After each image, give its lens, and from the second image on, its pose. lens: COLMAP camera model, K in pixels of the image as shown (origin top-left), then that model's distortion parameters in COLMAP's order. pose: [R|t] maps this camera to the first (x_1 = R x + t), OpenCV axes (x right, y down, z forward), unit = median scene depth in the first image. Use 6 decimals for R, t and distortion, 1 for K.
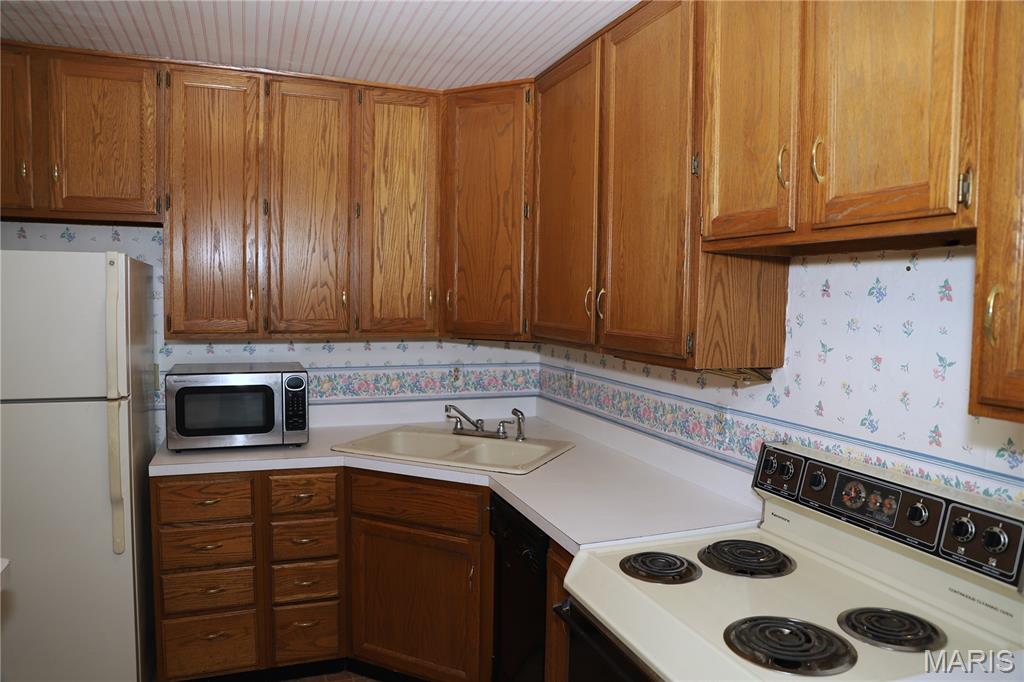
lens RADIAL K [[718.5, 0, 512.0], [0, 718.5, 341.0], [0, 0, 1]] dist [-0.114973, 0.085109]
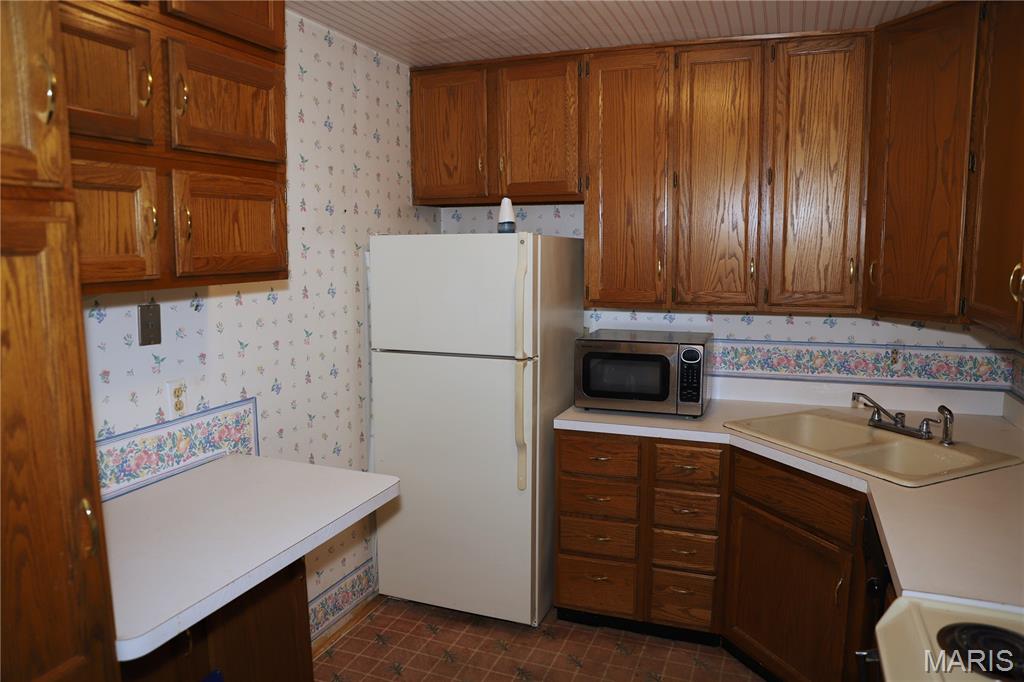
lens RADIAL K [[718.5, 0, 512.0], [0, 718.5, 341.0], [0, 0, 1]] dist [-0.114973, 0.085109]
pose [[0.744666, 0.067328, -0.664032, 0.171533], [-0.025592, 0.997048, 0.072393, -0.026980], [0.666946, -0.036915, 0.744191, 0.079422]]
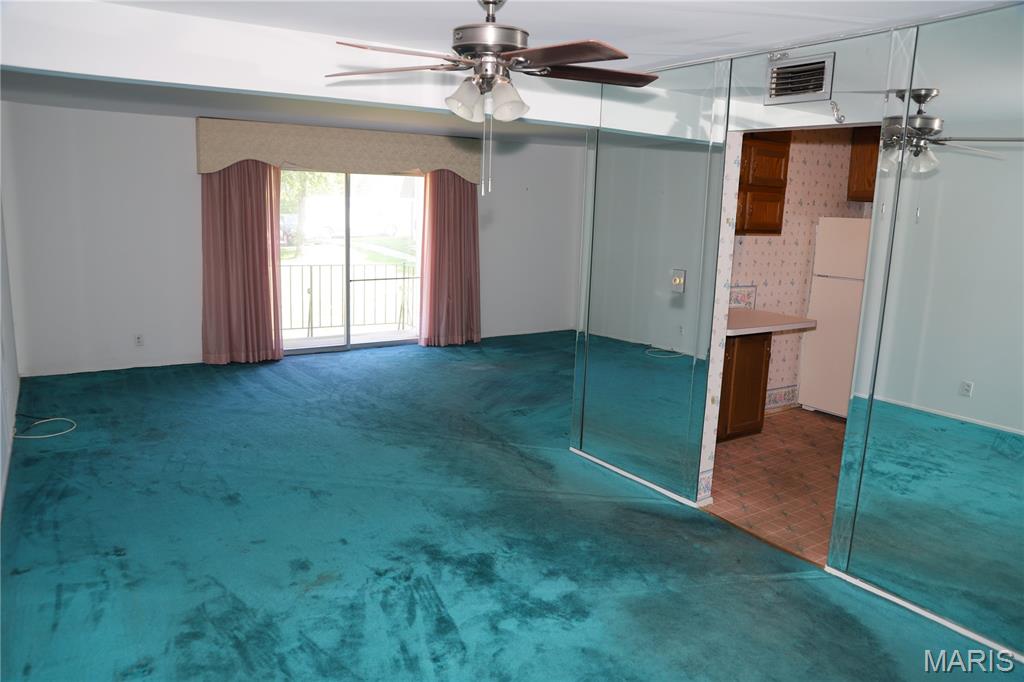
lens RADIAL K [[718.5, 0, 512.0], [0, 718.5, 341.0], [0, 0, 1]] dist [-0.114973, 0.085109]
pose [[0.225421, 0.169584, -0.959389, 1.084329], [-0.092057, 0.984036, 0.152311, 0.023604], [0.969902, 0.053984, 0.237434, -0.573808]]
